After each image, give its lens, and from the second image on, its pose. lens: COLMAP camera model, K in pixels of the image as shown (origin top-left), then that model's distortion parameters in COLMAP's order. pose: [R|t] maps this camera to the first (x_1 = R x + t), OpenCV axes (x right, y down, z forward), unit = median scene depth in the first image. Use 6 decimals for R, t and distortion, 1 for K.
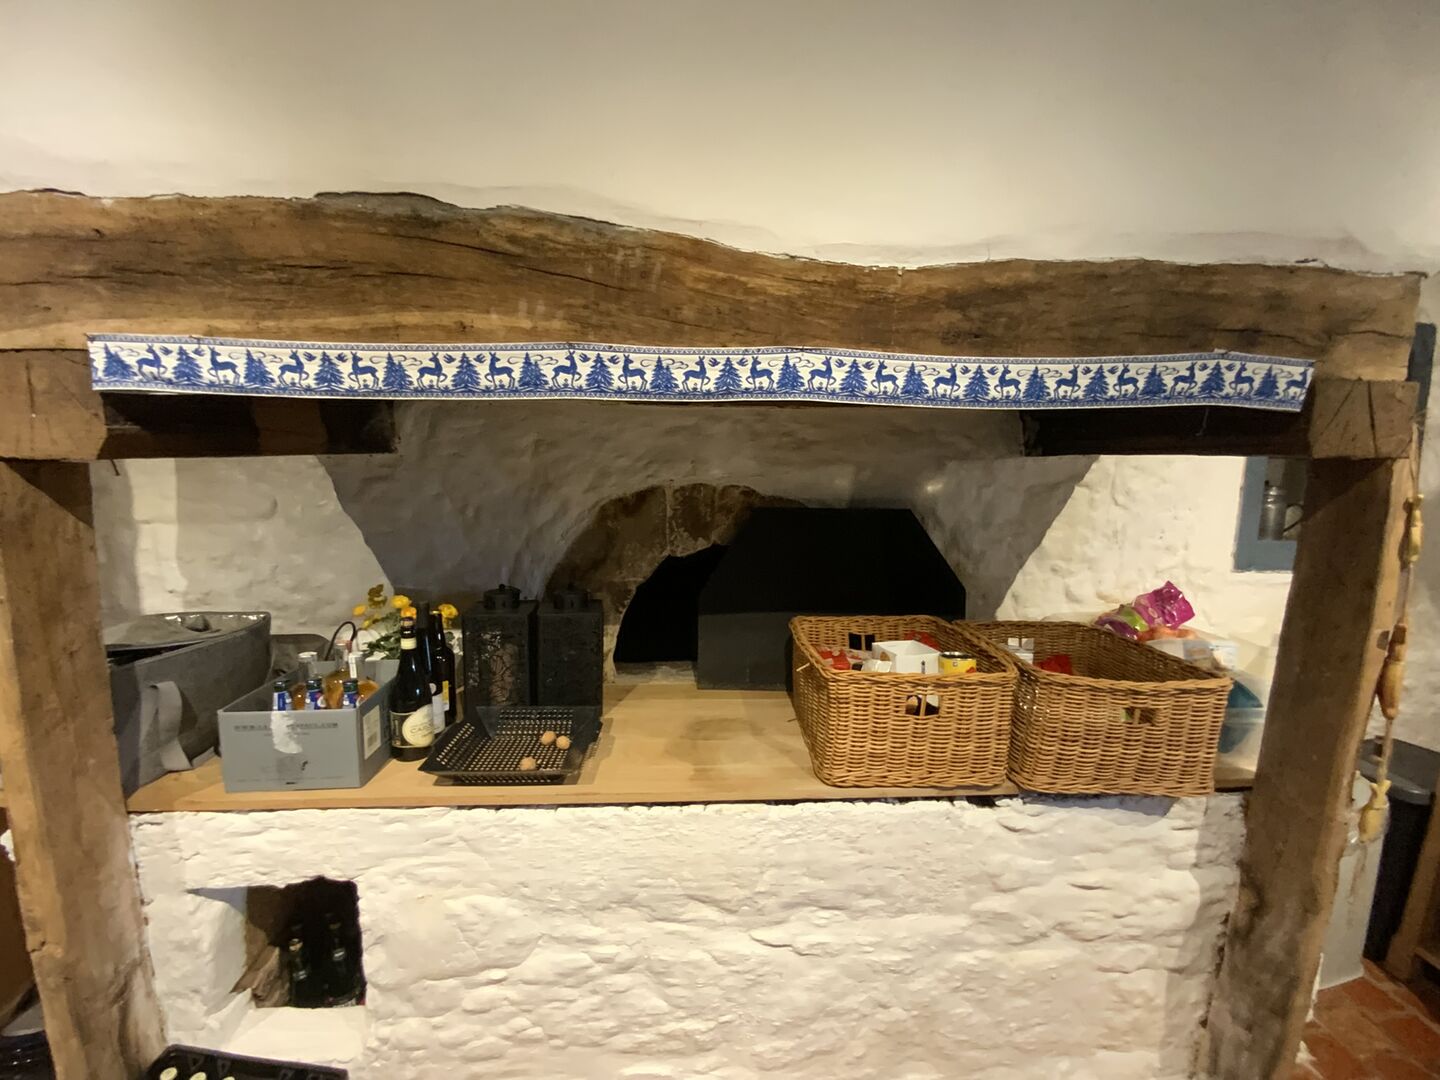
lens RADIAL K [[584.0, 0, 715.4], [0, 584.0, 535.7], [0, 0, 1]] dist [0.008995, -0.009154]
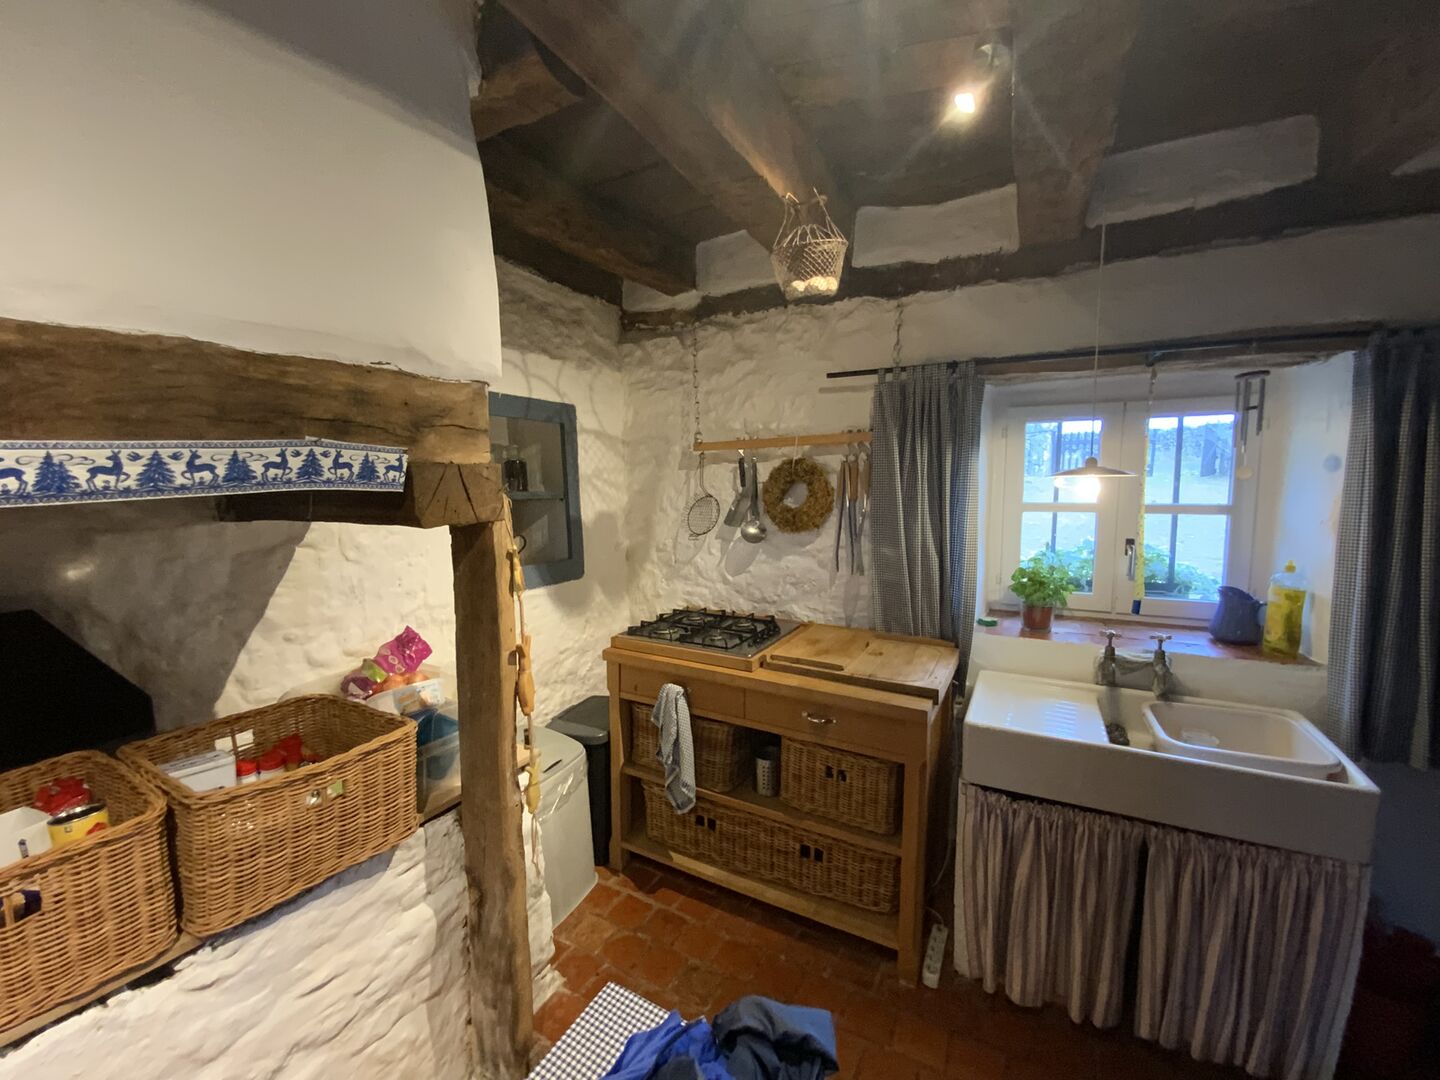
lens RADIAL K [[584.0, 0, 728.5], [0, 584.0, 531.6], [0, 0, 1]] dist [0.008995, -0.009154]
pose [[0.550958, -0.100167, 0.828499, 0.310153], [0.130300, 0.990920, 0.033154, -0.070835], [-0.824298, 0.089687, 0.559008, -0.137325]]
